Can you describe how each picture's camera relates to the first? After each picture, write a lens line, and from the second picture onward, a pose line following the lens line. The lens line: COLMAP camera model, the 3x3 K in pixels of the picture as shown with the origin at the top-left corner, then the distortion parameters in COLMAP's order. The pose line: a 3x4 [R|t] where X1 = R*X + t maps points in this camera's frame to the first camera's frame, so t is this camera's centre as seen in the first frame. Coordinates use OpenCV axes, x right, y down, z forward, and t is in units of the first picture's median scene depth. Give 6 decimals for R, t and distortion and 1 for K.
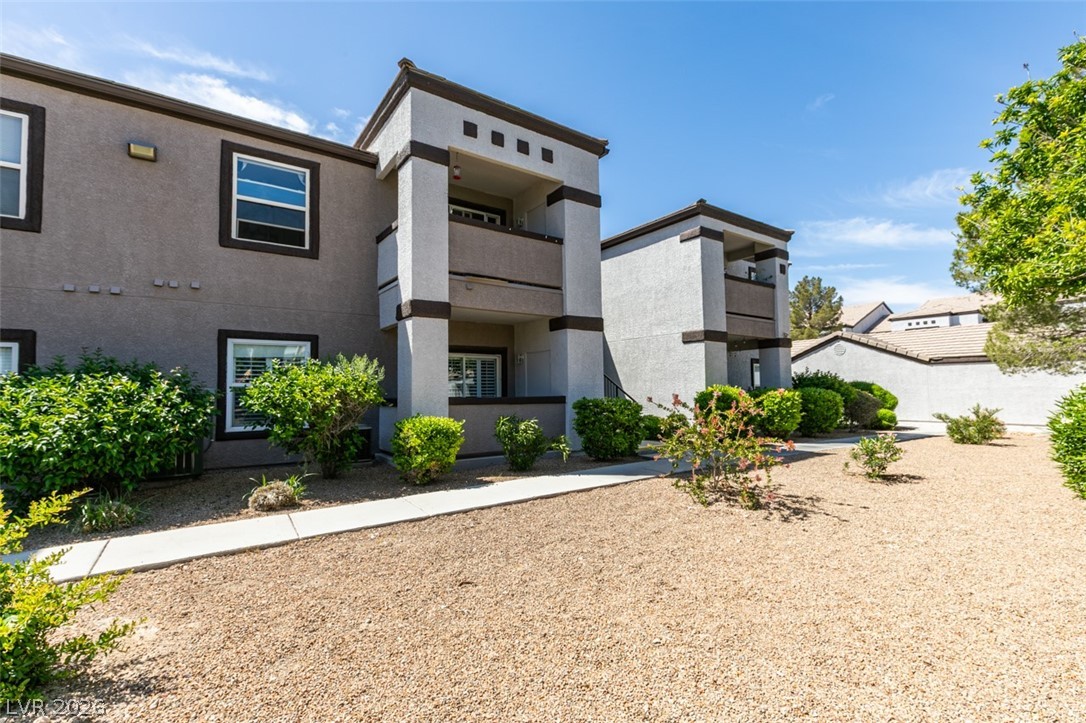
lens RADIAL K [[484.5, 0, 540.2], [0, 484.5, 366.5], [0, 0, 1]] dist [-0.000942, -0.000486]
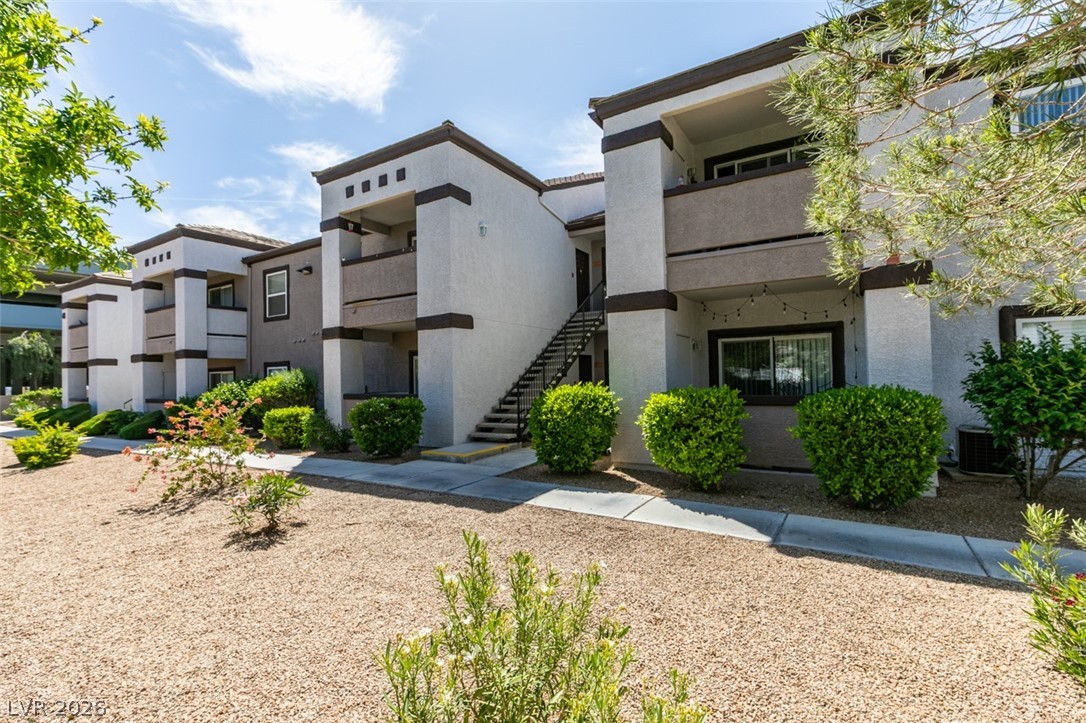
lens RADIAL K [[484.5, 0, 540.2], [0, 484.5, 366.5], [0, 0, 1]] dist [-0.000942, -0.000486]
pose [[0.402569, -0.012787, -0.915300, 1.210836], [0.076900, 0.996840, 0.019897, -0.000434], [0.912154, -0.078396, 0.402281, 0.862714]]
